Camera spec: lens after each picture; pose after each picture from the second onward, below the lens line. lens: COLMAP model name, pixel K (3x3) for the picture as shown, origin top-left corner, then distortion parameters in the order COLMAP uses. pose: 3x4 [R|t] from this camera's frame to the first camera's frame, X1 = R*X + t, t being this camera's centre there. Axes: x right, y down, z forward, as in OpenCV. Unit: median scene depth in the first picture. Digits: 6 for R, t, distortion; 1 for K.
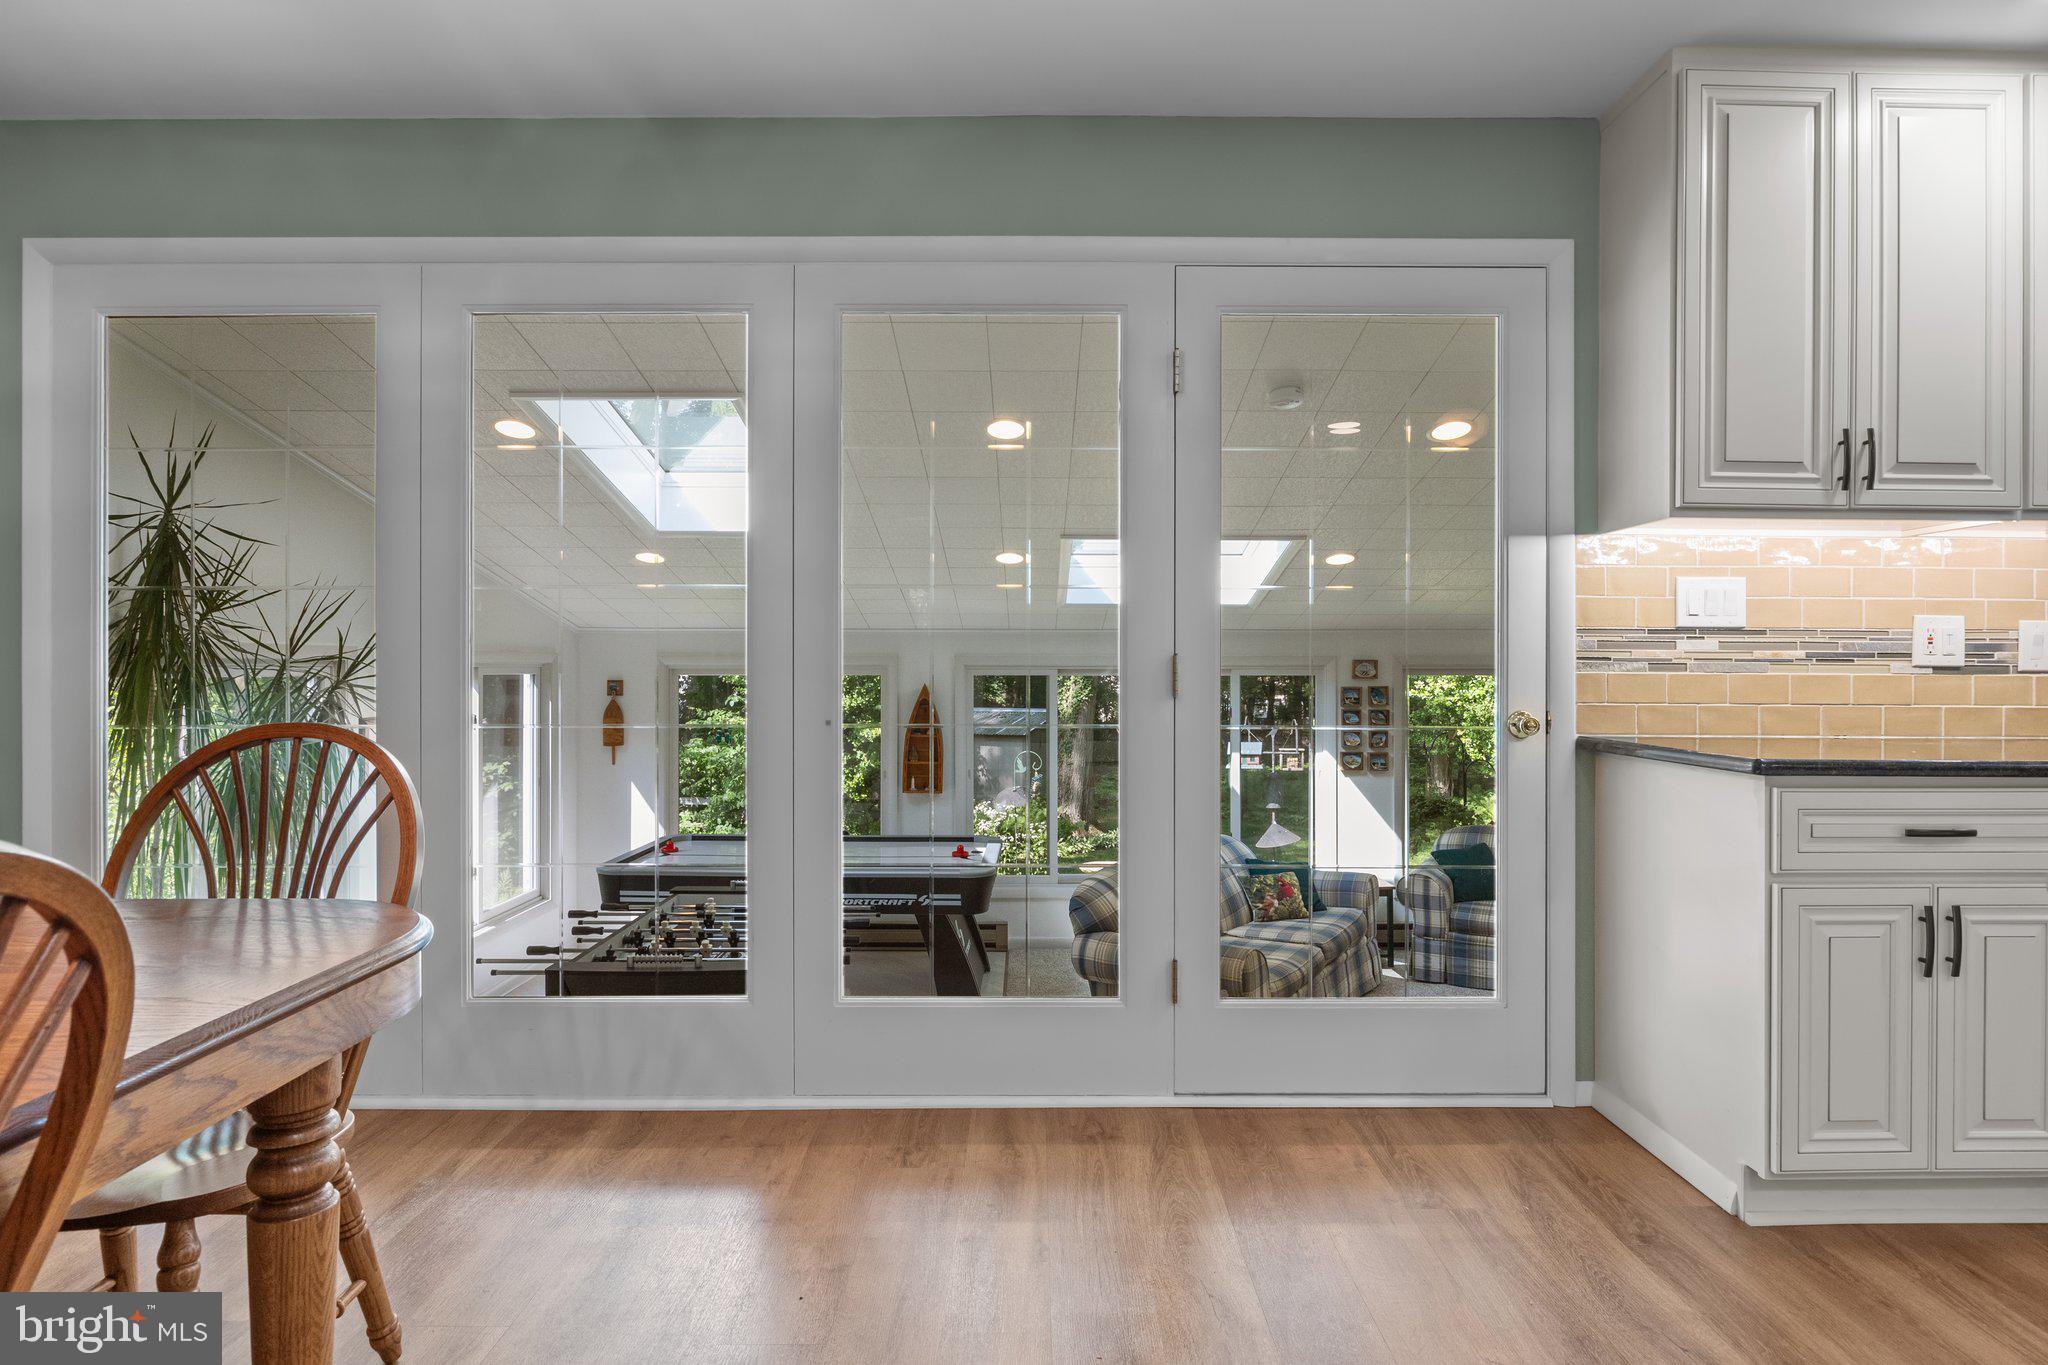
lens RADIAL K [[1081.0, 0, 1024.0], [0, 1081.0, 682.5], [0, 0, 1]] dist [-0.000897, 0.000423]
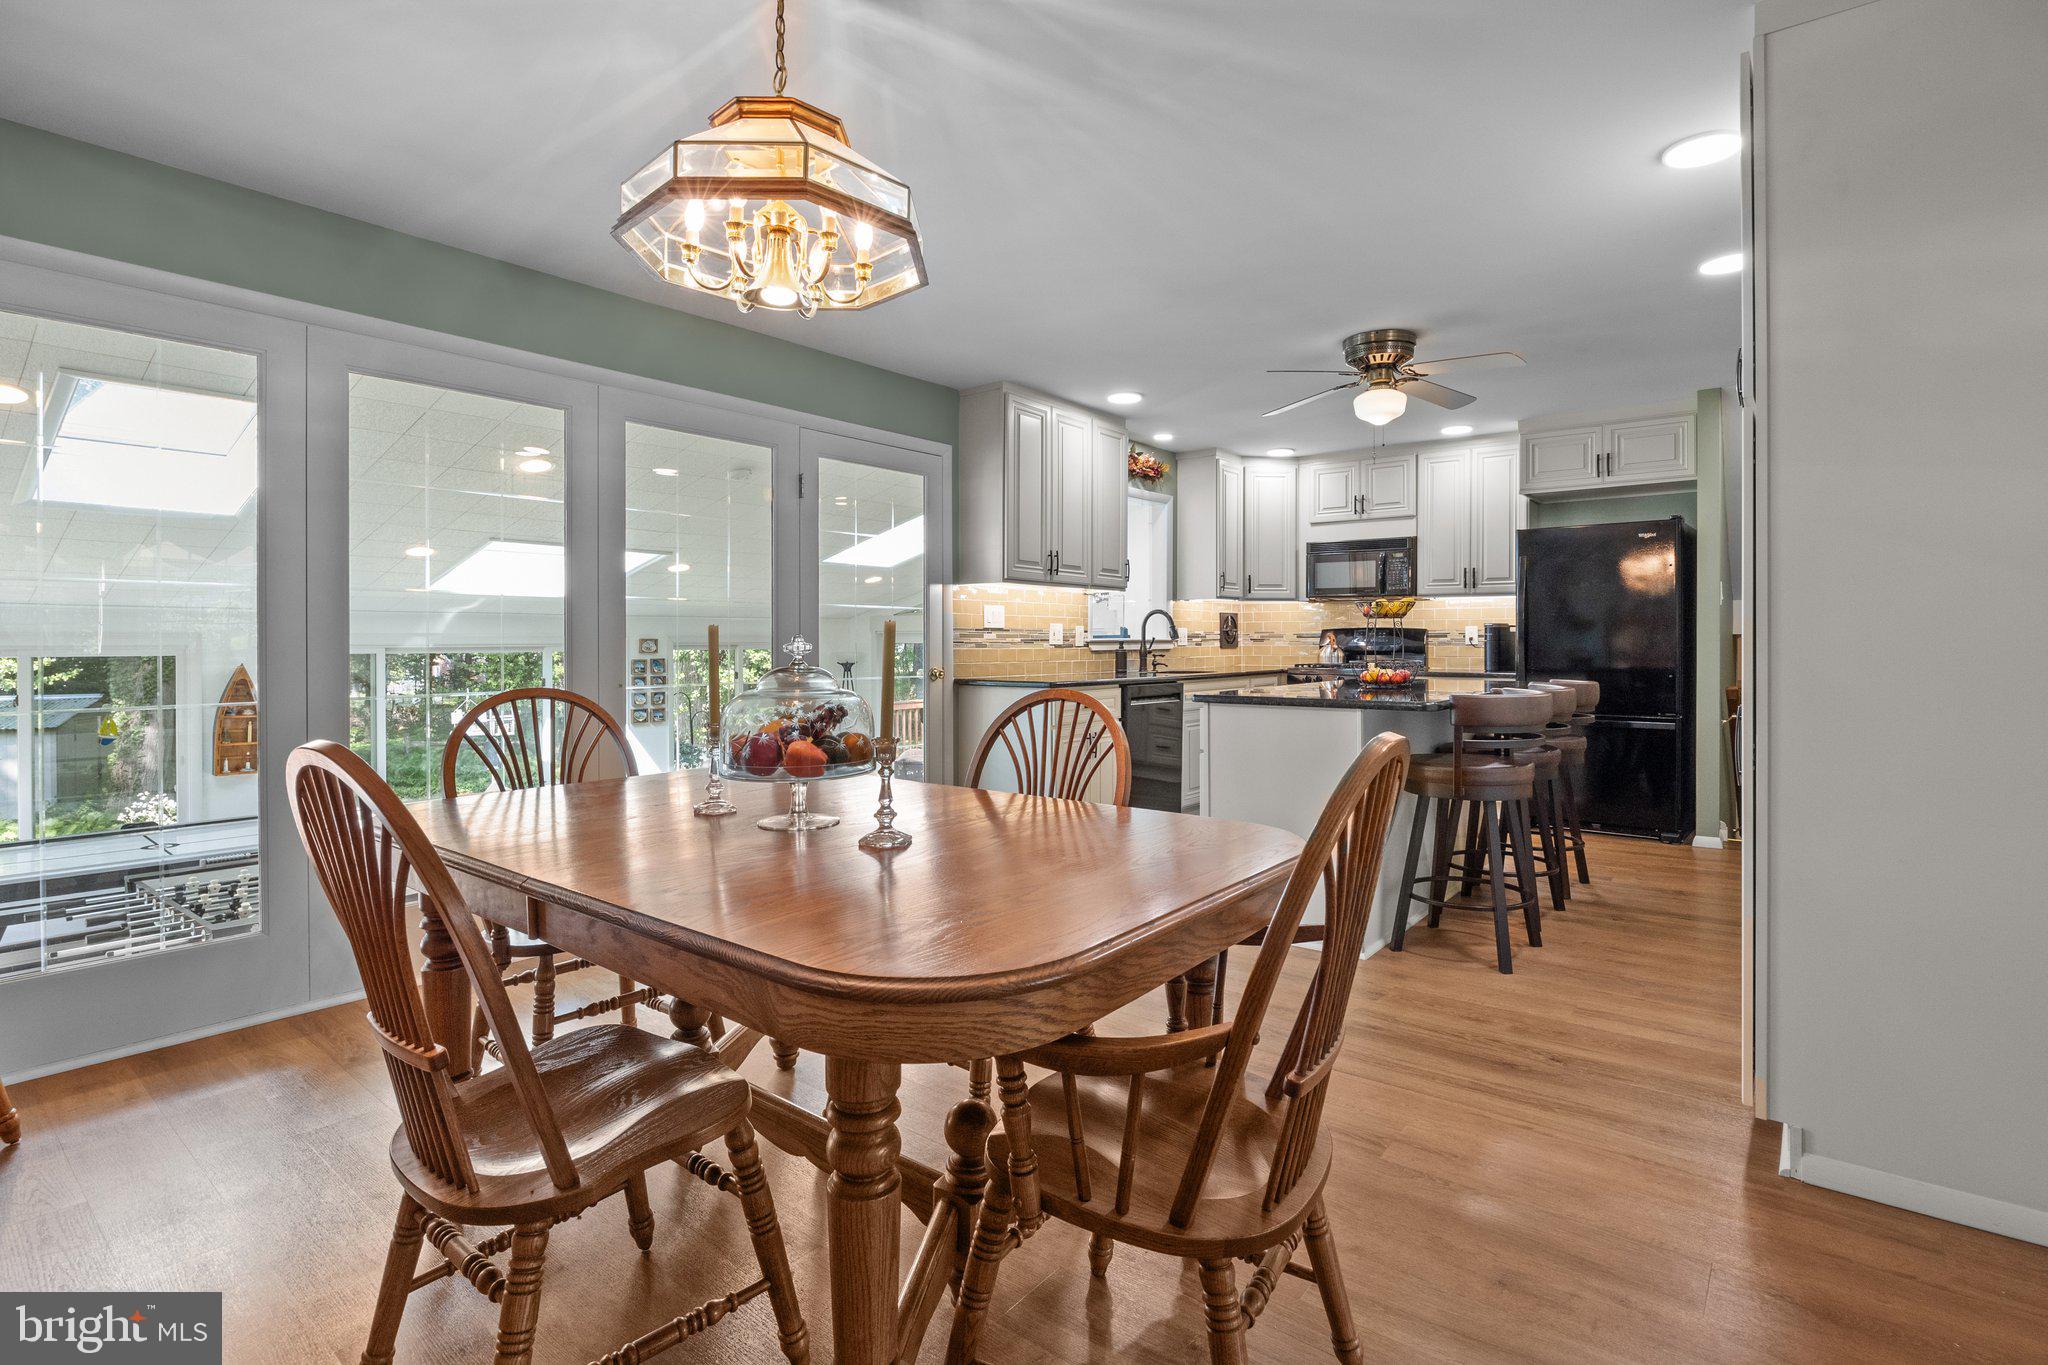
lens RADIAL K [[980.4, 0, 1031.2], [0, 980.4, 643.4], [0, 0, 1]] dist [-0.000856, 0.000033]
pose [[0.628704, -0.004323, 0.777632, -0.889824], [0.013198, 0.999900, -0.005112, -0.007955], [-0.777532, 0.013477, 0.628698, -0.330738]]
